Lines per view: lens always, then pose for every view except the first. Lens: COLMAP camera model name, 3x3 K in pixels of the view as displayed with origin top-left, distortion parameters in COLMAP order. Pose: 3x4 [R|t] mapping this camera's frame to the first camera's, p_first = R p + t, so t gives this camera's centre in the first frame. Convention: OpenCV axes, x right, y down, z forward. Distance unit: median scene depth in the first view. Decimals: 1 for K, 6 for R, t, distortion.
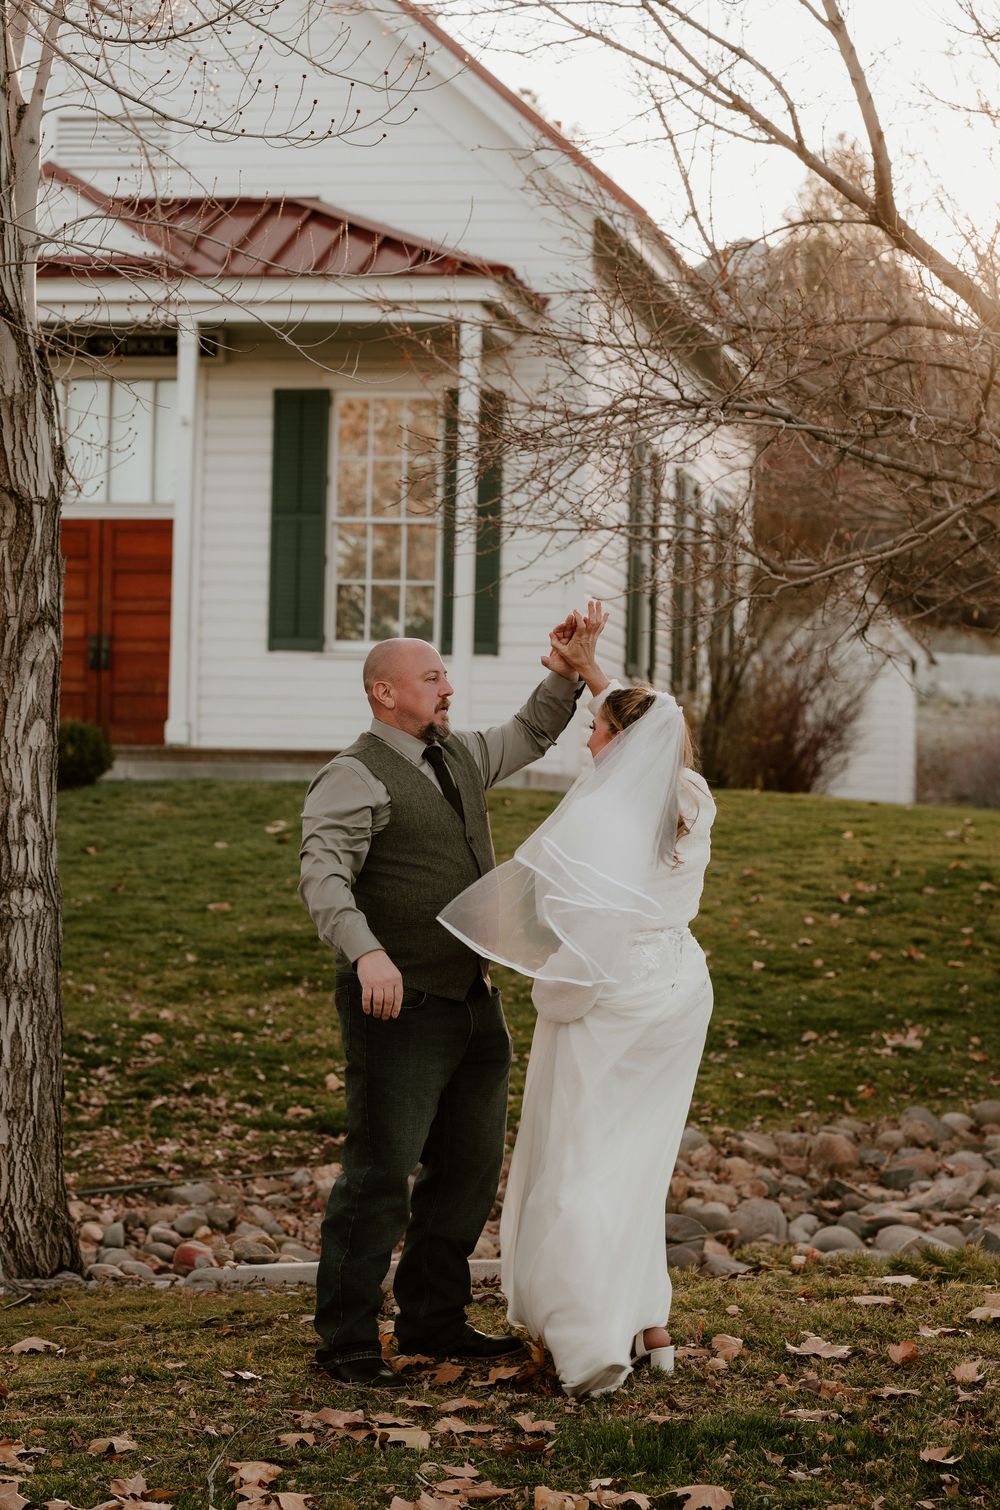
lens RADIAL K [[3615.2, 0, 500.0], [0, 3615.2, 755.0], [0, 0, 1]] dist [-0.056501, -0.116896]
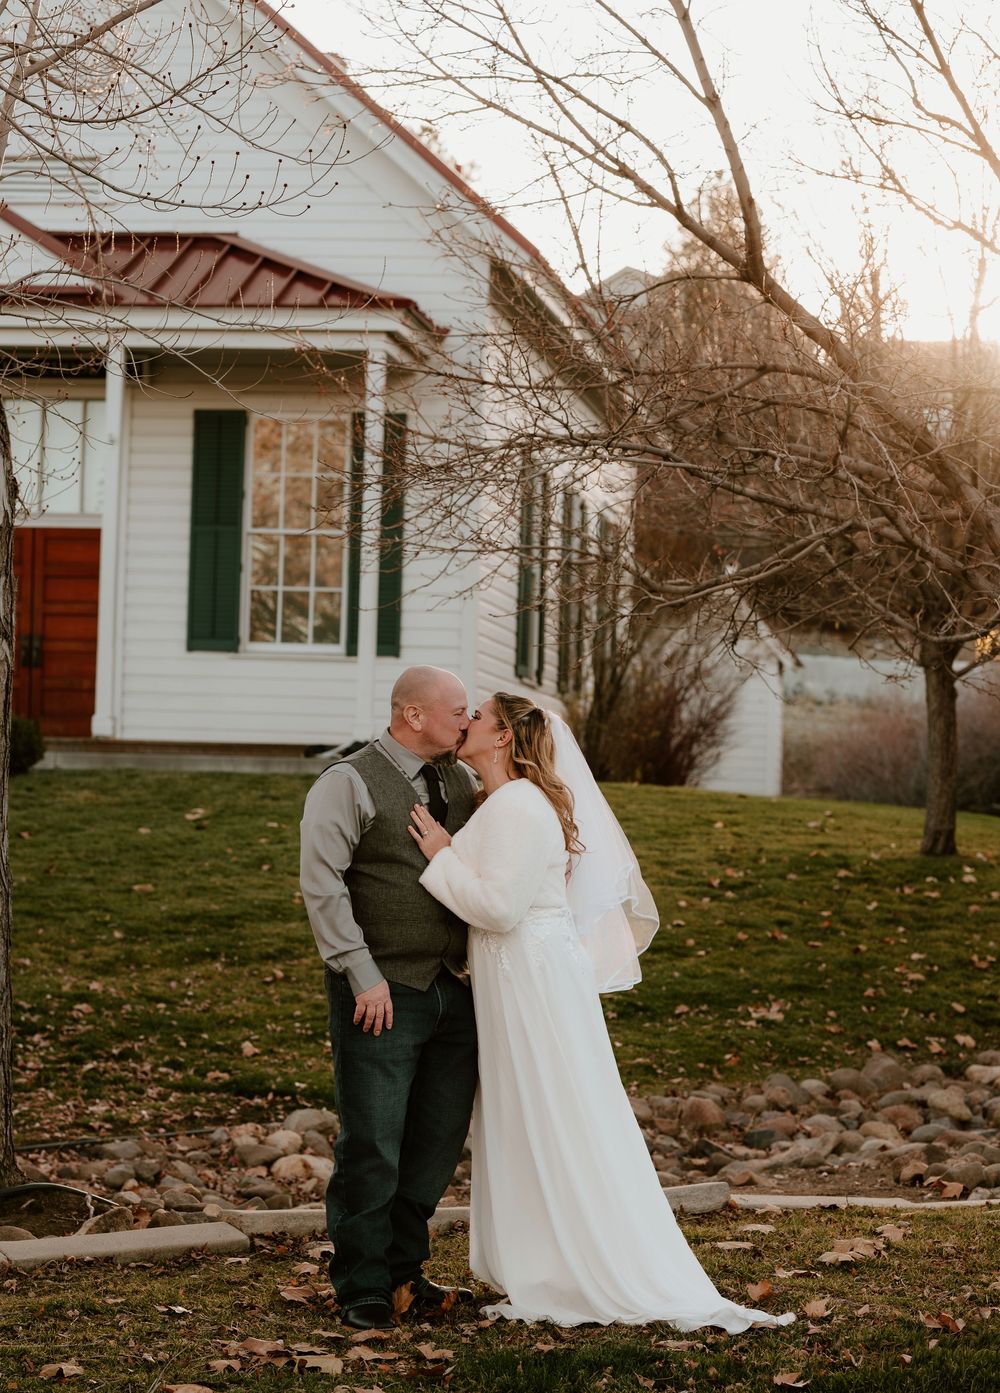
lens RADIAL K [[3957.2, 0, 500.0], [0, 3957.2, 696.5], [0, 0, 1]] dist [-0.051054, -0.630664]
pose [[0.999332, 0.007729, 0.035709, -0.013614], [-0.007828, 0.999966, 0.002640, -0.020504], [-0.035687, -0.002918, 0.999359, -0.205216]]
